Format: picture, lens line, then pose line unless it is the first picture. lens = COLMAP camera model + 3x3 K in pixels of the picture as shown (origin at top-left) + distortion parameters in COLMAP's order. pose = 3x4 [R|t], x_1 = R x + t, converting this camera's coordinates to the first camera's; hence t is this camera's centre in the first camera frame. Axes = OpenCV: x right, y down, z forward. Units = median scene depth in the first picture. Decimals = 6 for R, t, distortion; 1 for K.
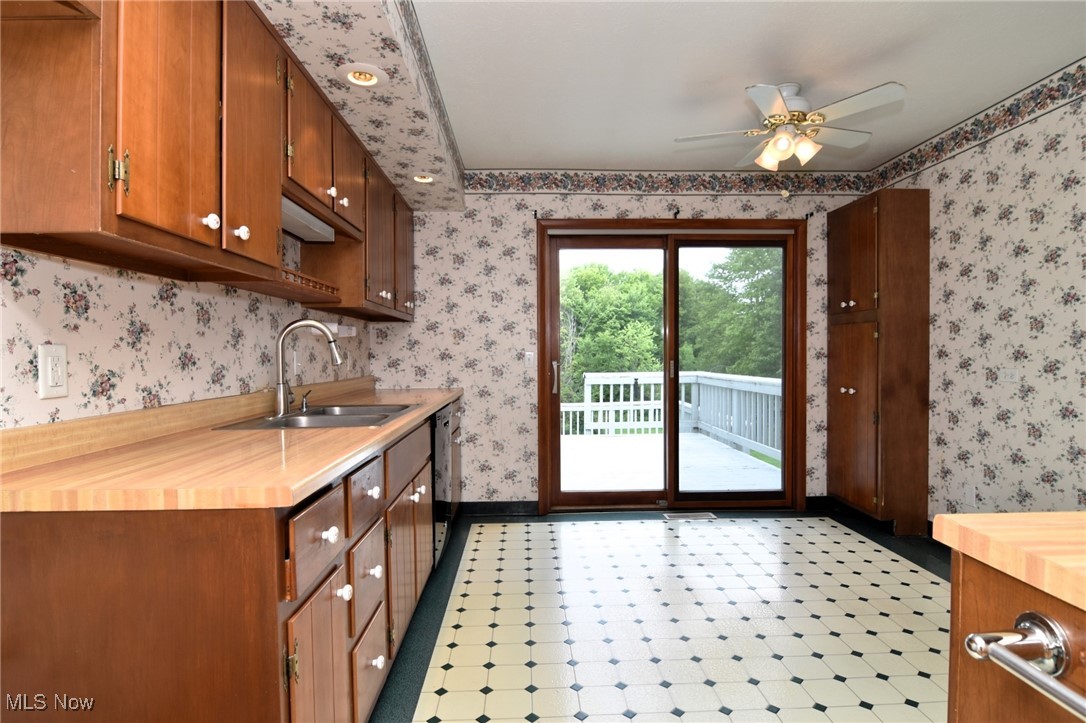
lens RADIAL K [[570.3, 0, 543.0], [0, 570.3, 361.5], [0, 0, 1]] dist [-0.001141, -0.000158]
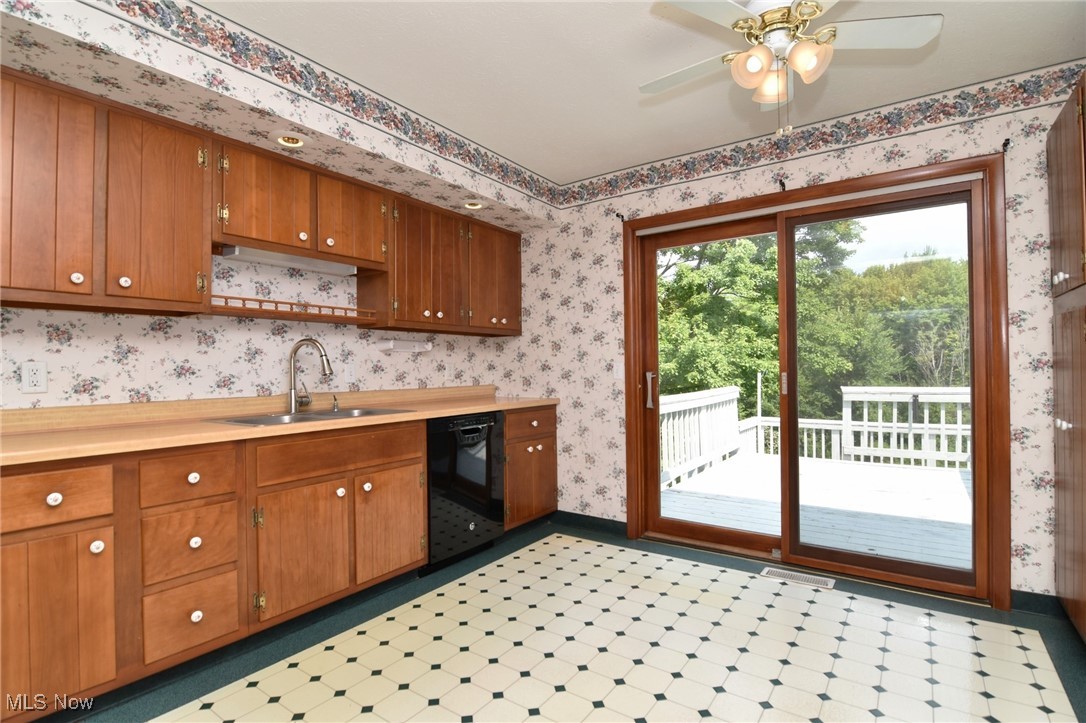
lens RADIAL K [[524.7, 0, 540.9], [0, 524.7, 362.8], [0, 0, 1]] dist [-0.021120, -0.000979]
pose [[0.788758, -0.007259, -0.614661, 0.411190], [-0.003504, 0.999861, -0.016305, -0.002179], [0.614694, 0.015015, 0.788623, 0.236174]]
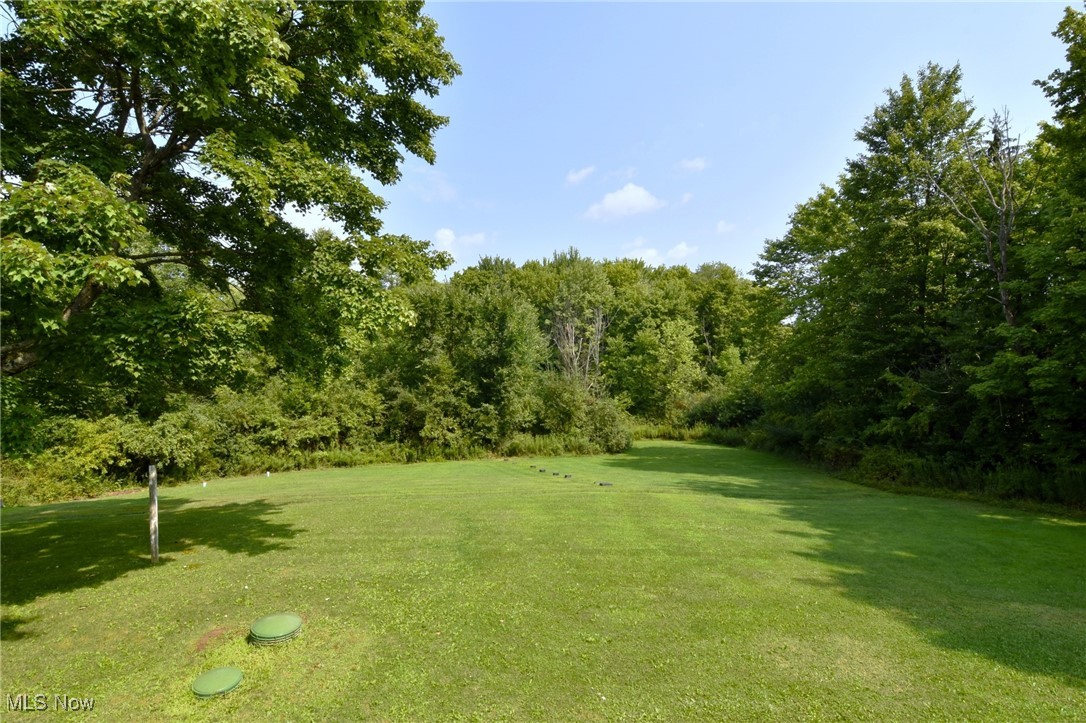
lens RADIAL K [[529.9, 0, 543.0], [0, 529.9, 361.5], [0, 0, 1]] dist [-0.036012, -0.000911]
pose [[0.996615, 0.020600, -0.079590, 0.479666], [-0.021394, 0.999729, -0.009135, 0.121289], [0.079380, 0.010807, 0.996786, 2.779550]]
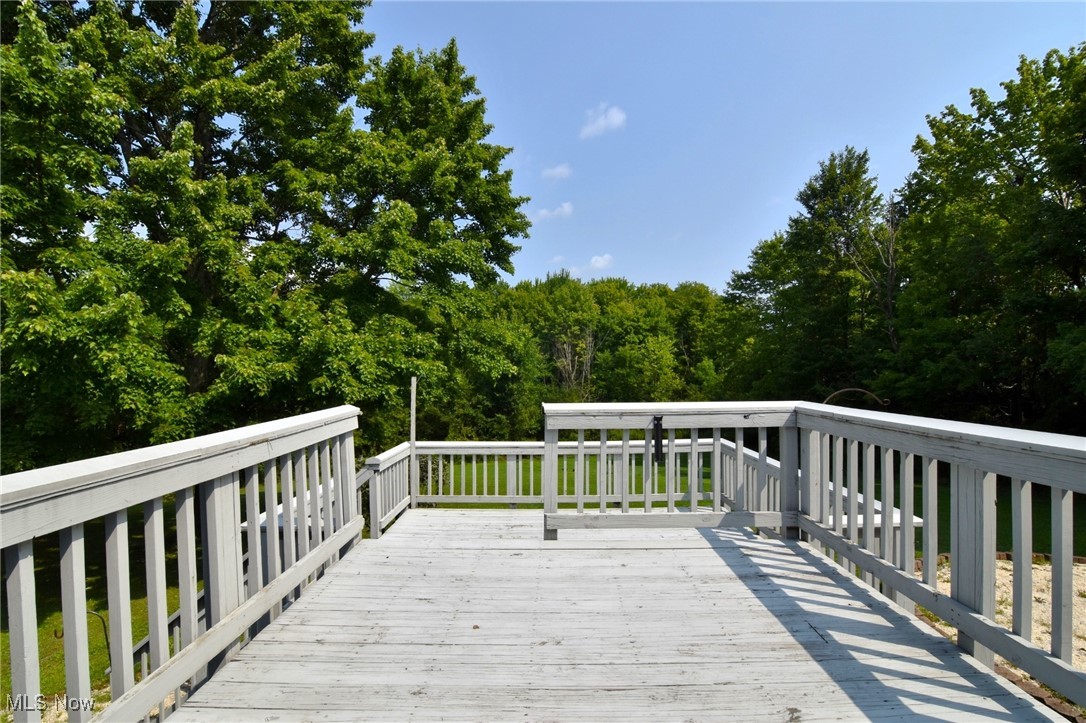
lens RADIAL K [[524.7, 0, 540.9], [0, 524.7, 362.8], [0, 0, 1]] dist [-0.021120, -0.000979]
pose [[0.998514, -0.001094, -0.054486, 0.214168], [-0.000238, 0.999701, -0.024438, -0.005177], [0.054497, 0.024414, 0.998215, 1.124249]]
